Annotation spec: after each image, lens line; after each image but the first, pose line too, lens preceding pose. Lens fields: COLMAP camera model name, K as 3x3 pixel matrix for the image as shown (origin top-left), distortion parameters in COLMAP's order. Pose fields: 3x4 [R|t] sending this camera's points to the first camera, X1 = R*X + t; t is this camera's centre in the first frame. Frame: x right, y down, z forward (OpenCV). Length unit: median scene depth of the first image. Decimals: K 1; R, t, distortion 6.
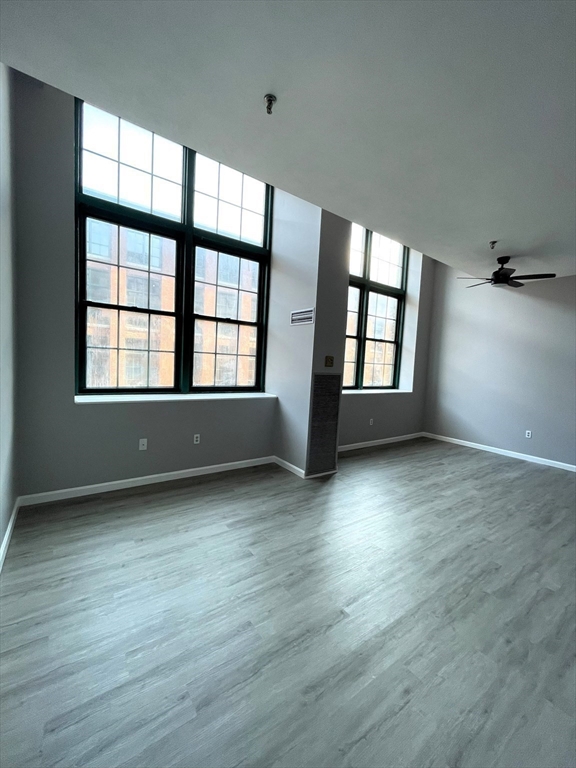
lens RADIAL K [[311.2, 0, 289.2], [0, 311.2, 382.9], [0, 0, 1]] dist [-0.002881, -0.000229]
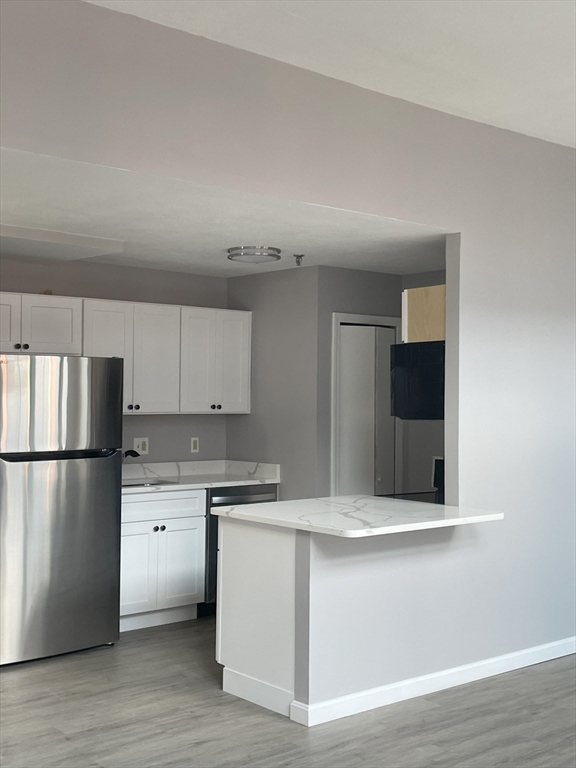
lens RADIAL K [[960.5, 0, 288.0], [0, 960.5, 384.0], [0, 0, 1]] dist [0.113166, 0.002317]
pose [[-0.994129, -0.062465, -0.088349, 1.324828], [-0.066928, 0.996579, 0.048493, -0.145218], [0.085017, 0.054122, -0.994908, 2.839994]]
